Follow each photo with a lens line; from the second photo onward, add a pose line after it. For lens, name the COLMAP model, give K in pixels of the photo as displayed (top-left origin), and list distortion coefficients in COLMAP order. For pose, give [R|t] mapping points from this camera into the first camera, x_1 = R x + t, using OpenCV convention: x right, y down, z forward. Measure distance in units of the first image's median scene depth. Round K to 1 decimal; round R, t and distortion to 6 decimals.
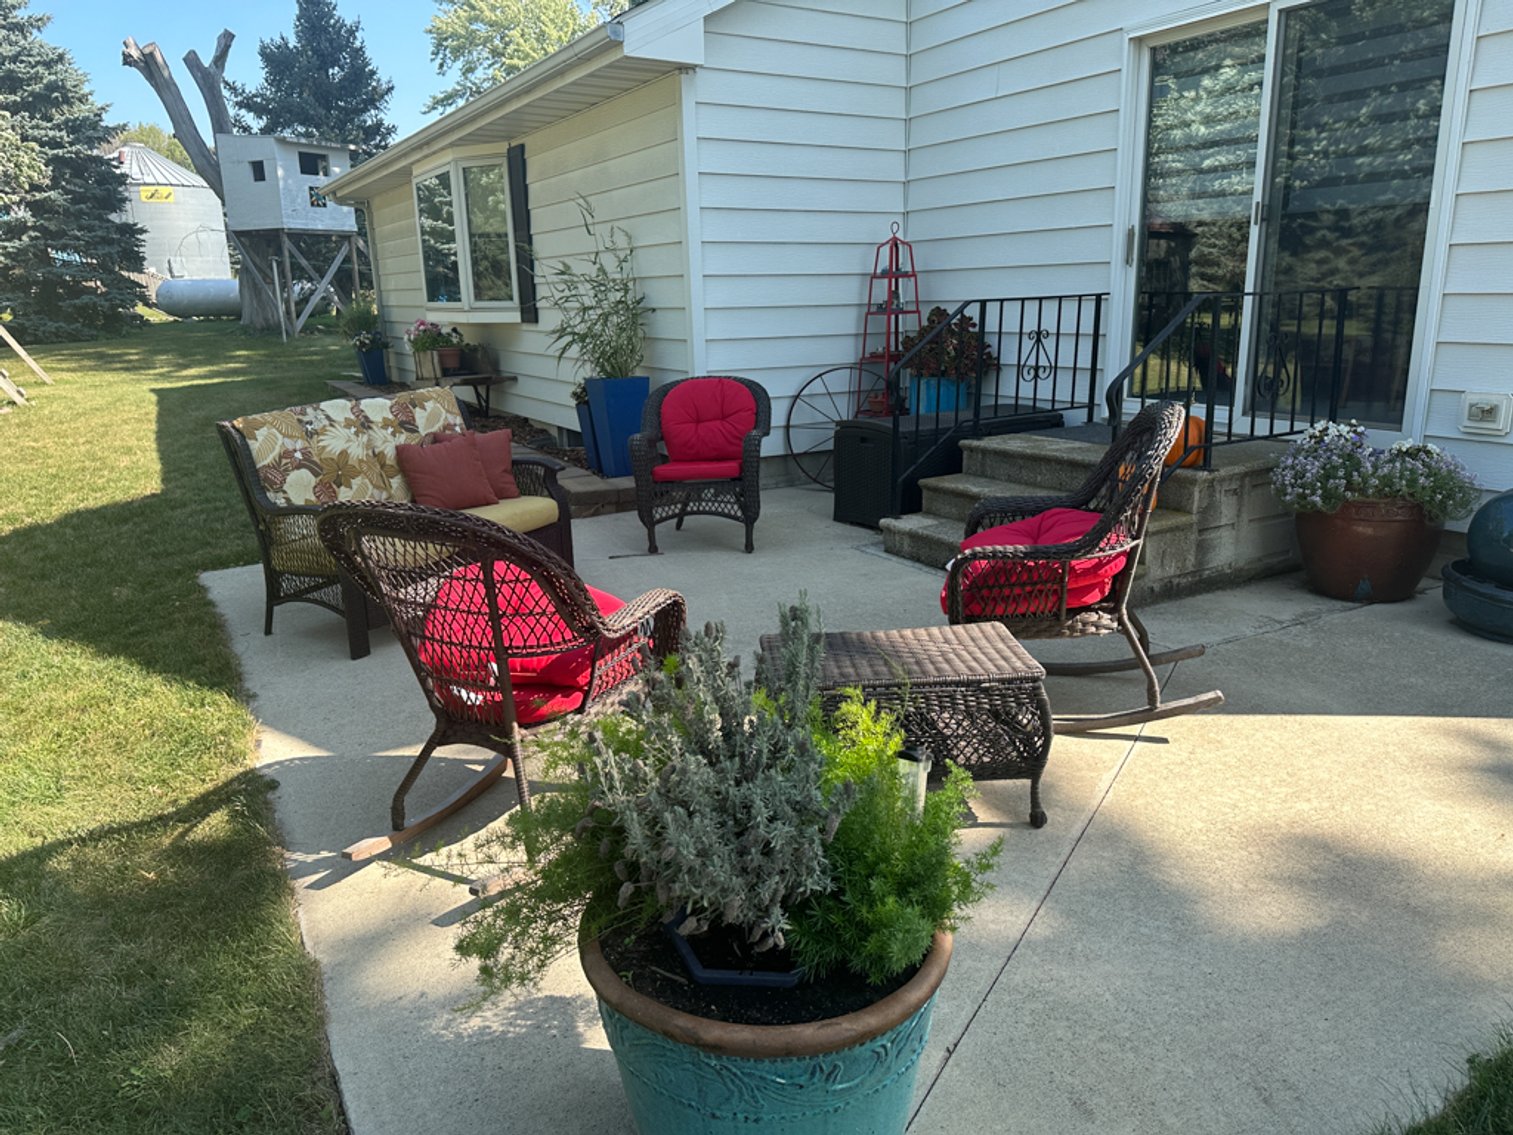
lens RADIAL K [[1047.6, 0, 724.0], [0, 1047.6, 569.3], [0, 0, 1]] dist [0.054139, -0.063744]
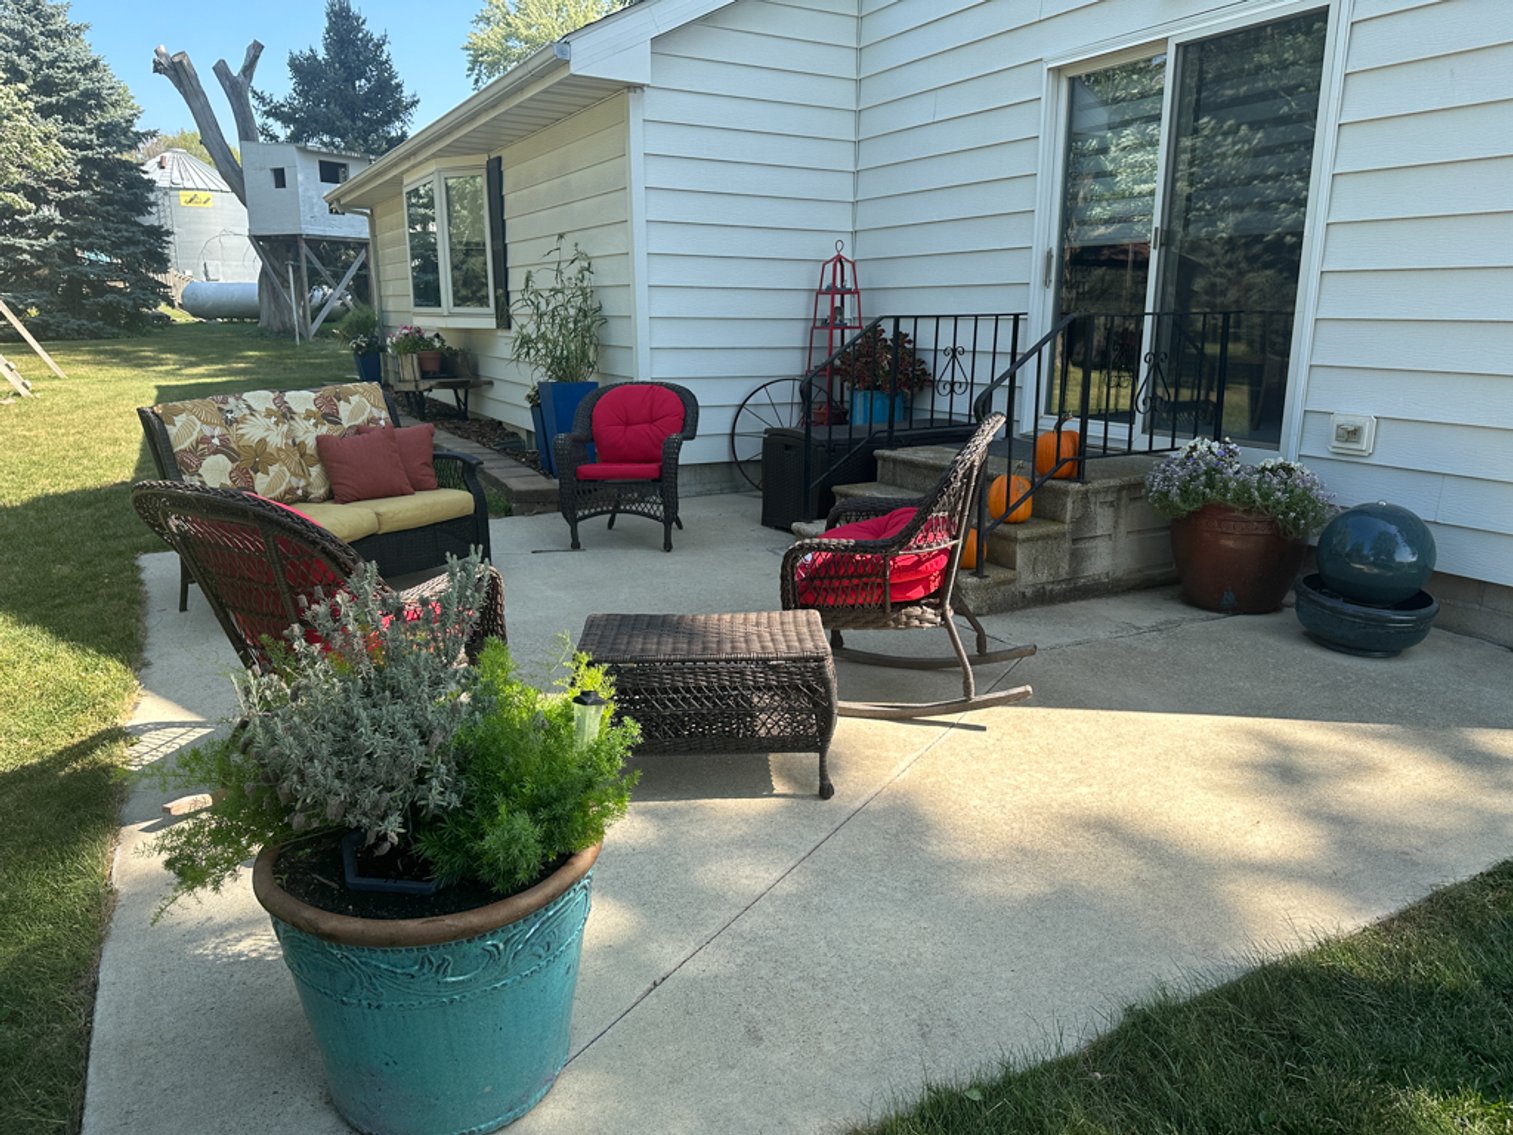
lens RADIAL K [[1044.3, 0, 727.5], [0, 1044.3, 564.8], [0, 0, 1]] dist [0.075641, -0.104282]
pose [[0.999304, 0.031694, -0.019655, 0.096471], [-0.032068, 0.999305, -0.019021, 0.013799], [0.019039, 0.019638, 0.999626, -0.030780]]
